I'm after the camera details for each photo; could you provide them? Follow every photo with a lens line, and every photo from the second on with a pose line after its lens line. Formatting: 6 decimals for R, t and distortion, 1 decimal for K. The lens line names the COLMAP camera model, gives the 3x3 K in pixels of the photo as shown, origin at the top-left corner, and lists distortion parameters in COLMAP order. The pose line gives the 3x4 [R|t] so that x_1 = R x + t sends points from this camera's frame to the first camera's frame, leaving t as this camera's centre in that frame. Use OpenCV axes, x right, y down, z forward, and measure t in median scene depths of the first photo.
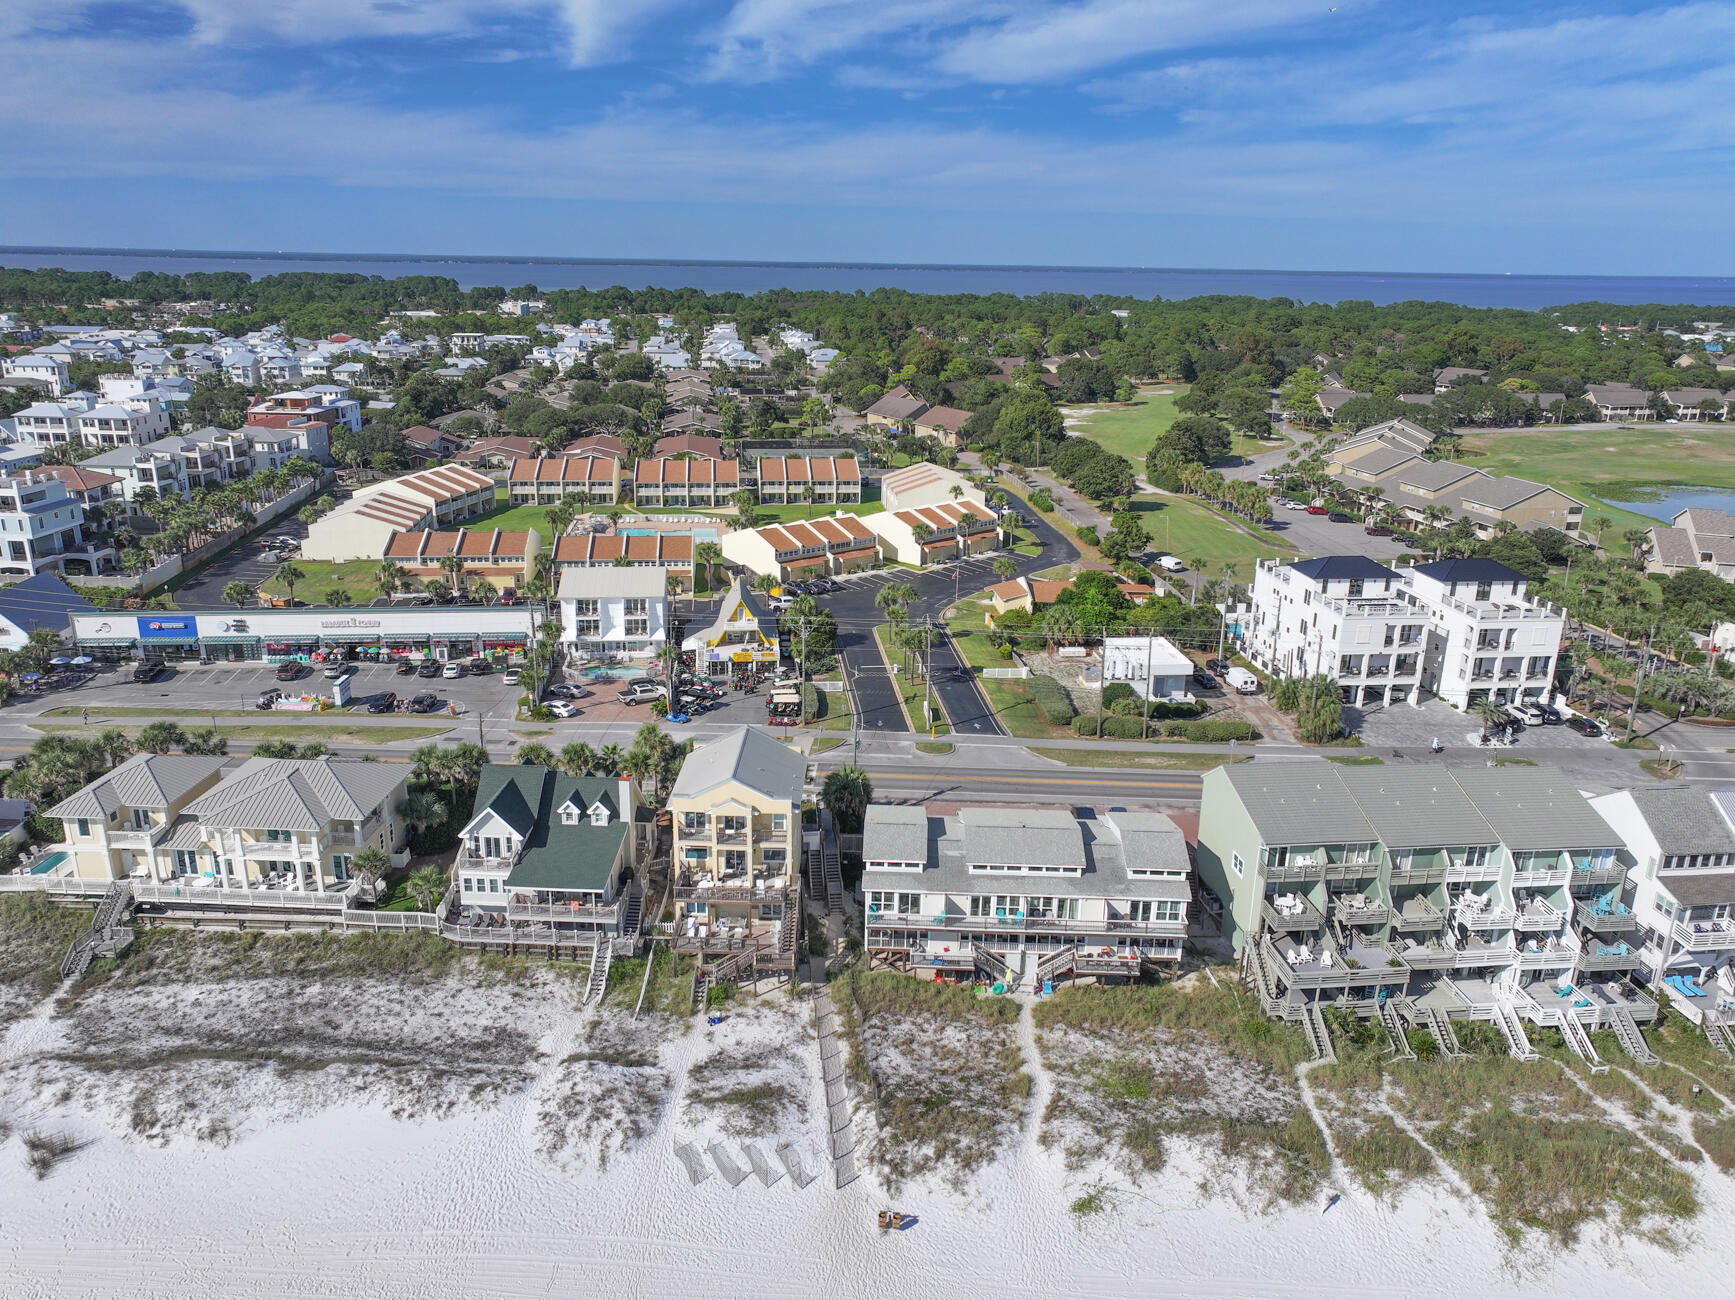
lens RADIAL K [[1215.6, 0, 876.2], [0, 1215.6, 644.2], [0, 0, 1]] dist [-0.005914, 0.021679]
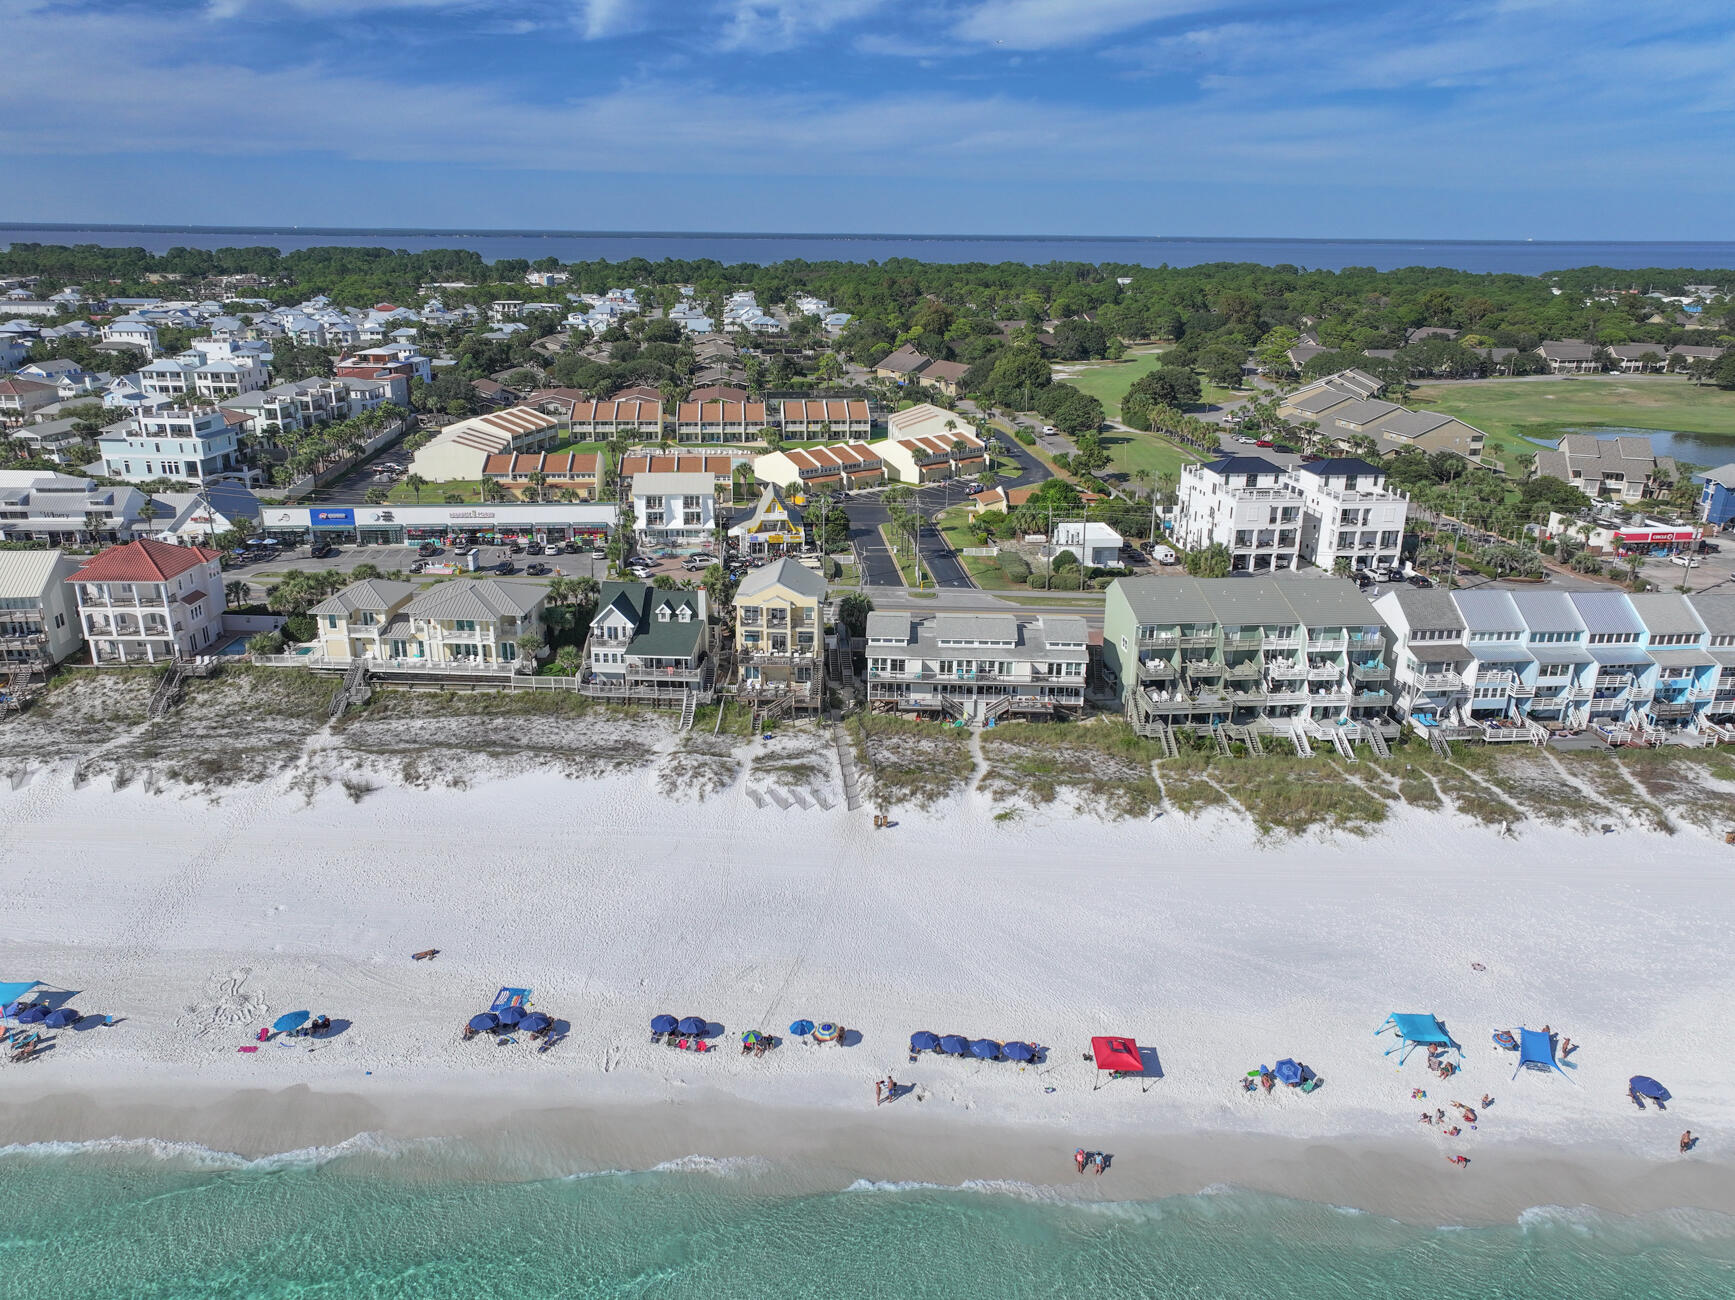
lens RADIAL K [[1215.6, 0, 876.2], [0, 1215.6, 644.2], [0, 0, 1]] dist [-0.005914, 0.021679]
pose [[0.999915, -0.003103, -0.012644, 0.012036], [0.003376, 0.999762, 0.021576, 0.094195], [0.012574, -0.021617, 0.999687, -0.286569]]
